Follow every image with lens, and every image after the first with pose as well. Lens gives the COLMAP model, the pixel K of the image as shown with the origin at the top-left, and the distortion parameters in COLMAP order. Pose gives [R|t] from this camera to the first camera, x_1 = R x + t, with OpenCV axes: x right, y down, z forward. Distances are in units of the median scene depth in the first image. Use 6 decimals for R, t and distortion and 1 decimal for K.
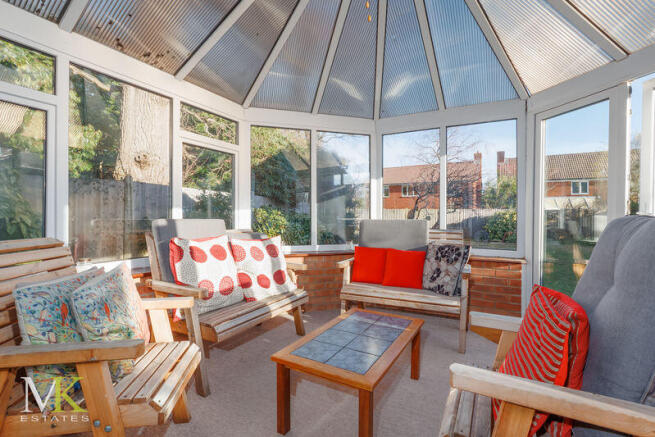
lens RADIAL K [[300.2, 0, 328.5], [0, 300.2, 218.6], [0, 0, 1]] dist [-0.011447, -0.000266]
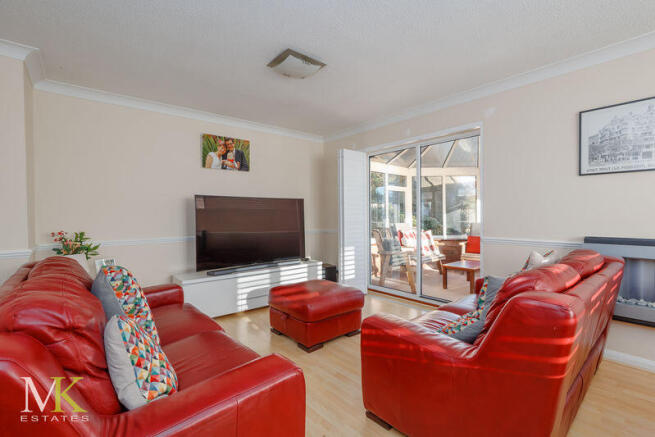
lens RADIAL K [[300.2, 0, 325.0], [0, 300.2, 217.2], [0, 0, 1]] dist [-0.011447, -0.000266]
pose [[0.940359, -0.007371, -0.340105, -0.122209], [0.006773, 0.999973, -0.002947, -0.032069], [0.340117, 0.000468, 0.940383, -1.169713]]
